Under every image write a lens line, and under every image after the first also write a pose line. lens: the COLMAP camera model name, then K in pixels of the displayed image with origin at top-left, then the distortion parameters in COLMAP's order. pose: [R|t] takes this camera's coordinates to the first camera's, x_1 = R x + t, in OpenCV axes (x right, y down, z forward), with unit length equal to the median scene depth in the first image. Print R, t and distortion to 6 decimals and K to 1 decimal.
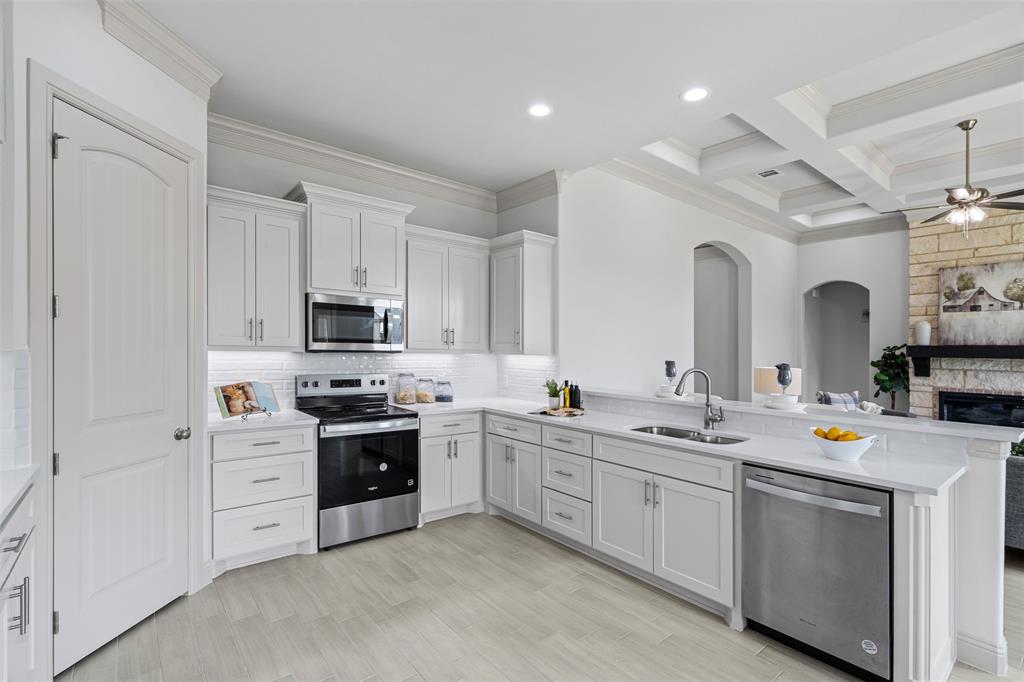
lens RADIAL K [[466.8, 0, 510.5], [0, 466.8, 349.6], [0, 0, 1]] dist [-0.005182, 0.000801]
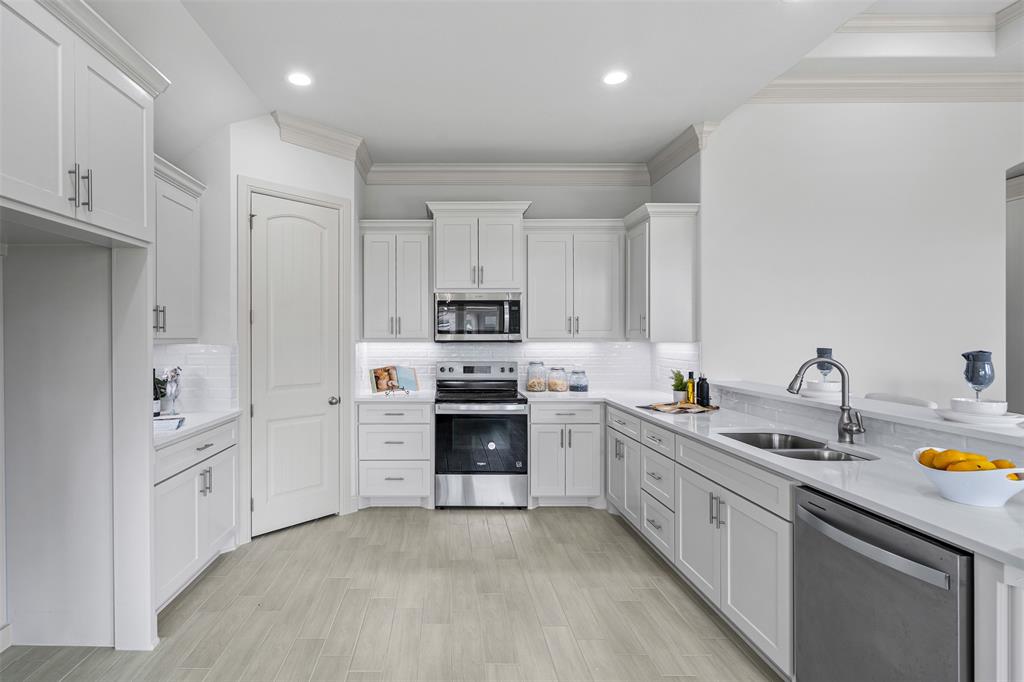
lens RADIAL K [[495.1, 0, 456.3], [0, 495.1, 337.4], [0, 0, 1]] dist [-0.005319, 0.002491]
pose [[0.783845, -0.018697, -0.620675, 0.417061], [0.015843, 0.999823, -0.010111, 0.006350], [0.620755, -0.001908, 0.784003, 0.033225]]
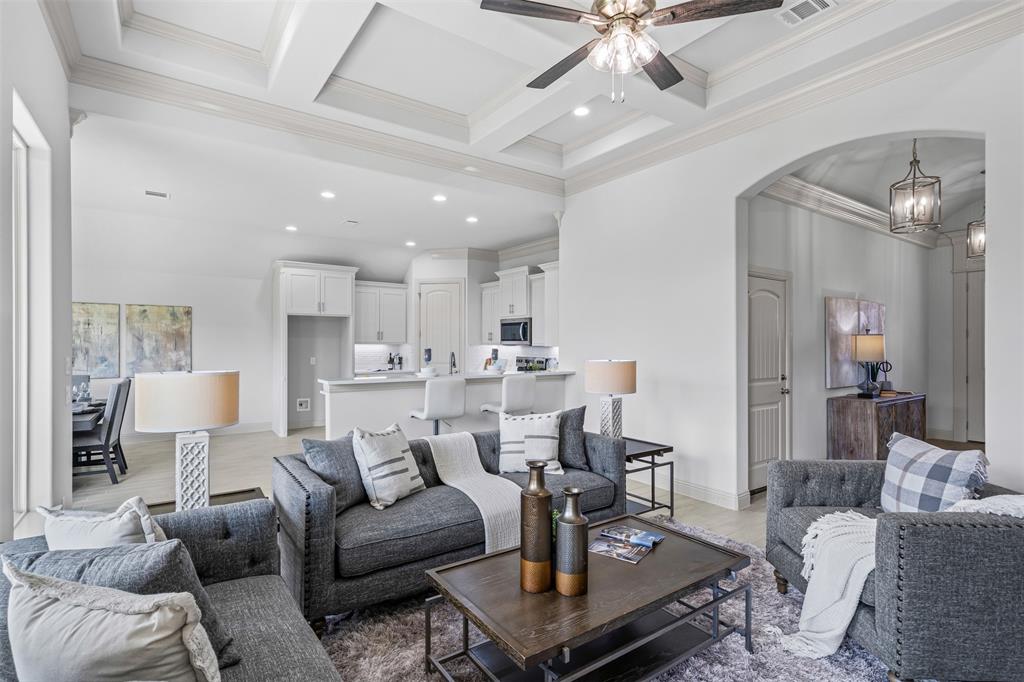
lens RADIAL K [[495.4, 0, 511.6], [0, 495.4, 344.2], [0, 0, 1]] dist [0.002024, 0.000248]
pose [[-0.056644, -0.014025, -0.998296, 2.046072], [-0.005925, 0.999888, -0.013711, 0.033158], [0.998377, 0.005138, -0.056721, 1.233846]]
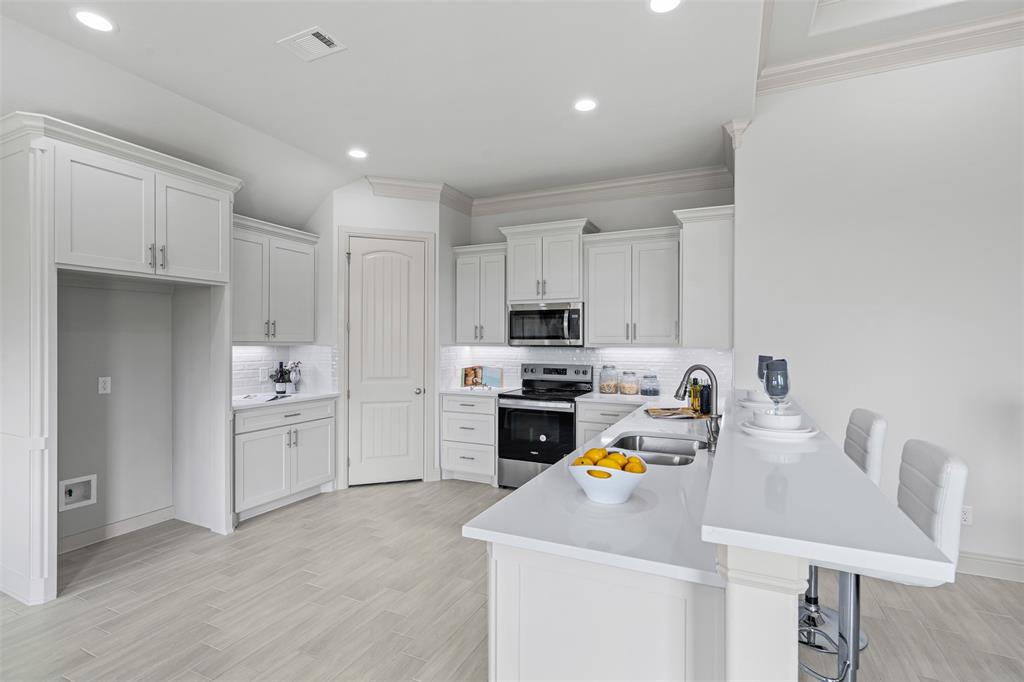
lens RADIAL K [[466.8, 0, 519.4], [0, 466.8, 341.9], [0, 0, 1]] dist [-0.005182, 0.000801]
pose [[0.461492, -0.016323, -0.886994, 0.861498], [0.005002, 0.999863, -0.015798, 0.014025], [0.887130, 0.002854, 0.461510, 0.388033]]
